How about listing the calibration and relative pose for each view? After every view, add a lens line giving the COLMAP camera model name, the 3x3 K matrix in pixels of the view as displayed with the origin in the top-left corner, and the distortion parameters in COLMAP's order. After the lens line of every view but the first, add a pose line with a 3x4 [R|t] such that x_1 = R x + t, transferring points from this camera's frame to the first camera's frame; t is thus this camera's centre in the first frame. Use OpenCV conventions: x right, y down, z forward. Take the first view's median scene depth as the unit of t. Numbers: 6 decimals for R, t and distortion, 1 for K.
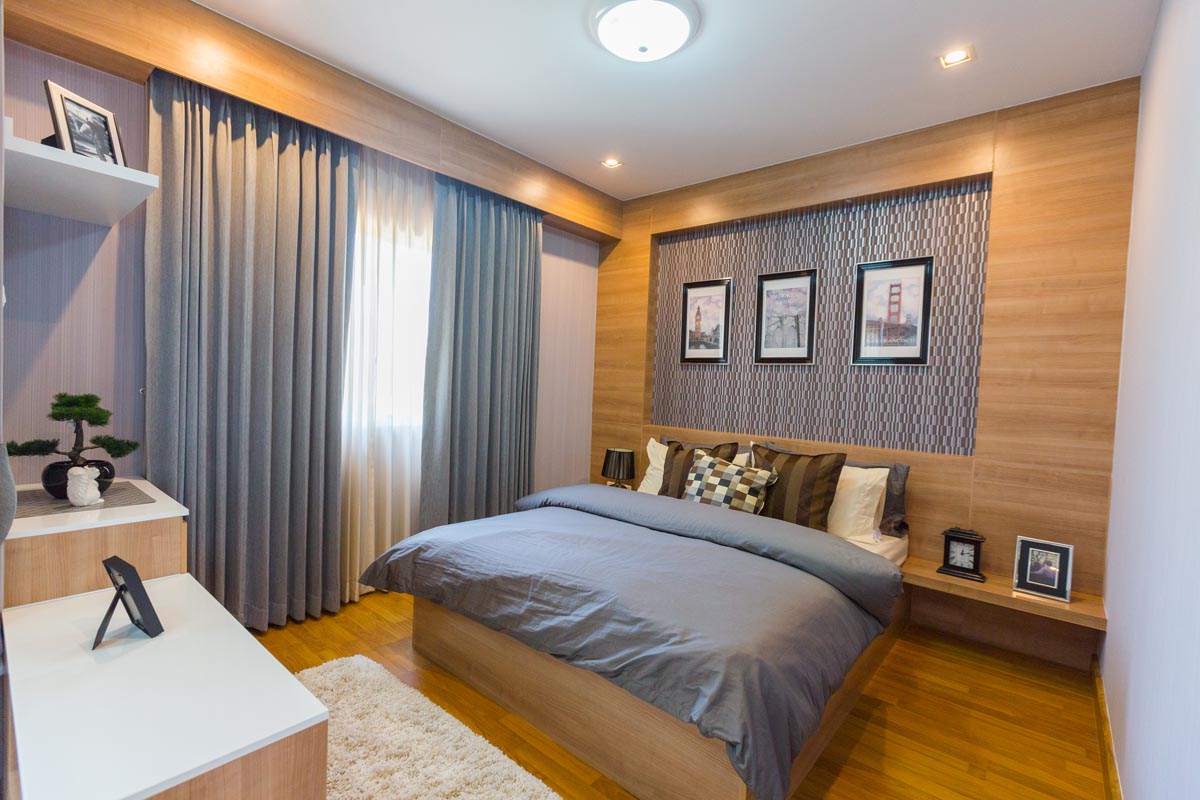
lens RADIAL K [[533.3, 0, 593.7], [0, 533.3, 399.0], [0, 0, 1]] dist [0.001266, 0.000230]
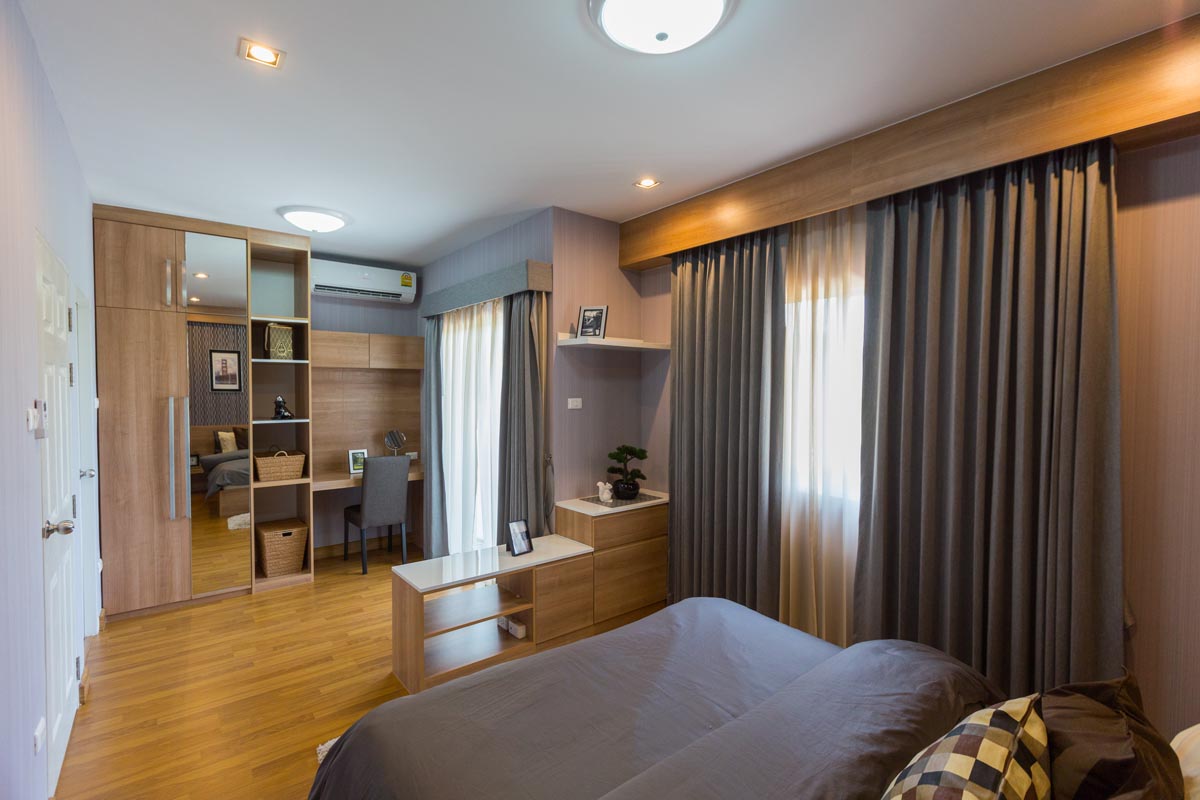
lens RADIAL K [[533.3, 0, 593.7], [0, 533.3, 399.0], [0, 0, 1]] dist [0.001266, 0.000230]
pose [[-0.181279, -0.001060, -0.983431, 0.608175], [-0.005437, 0.999985, -0.000076, -0.115413], [0.983417, 0.005333, -0.181282, 0.737579]]
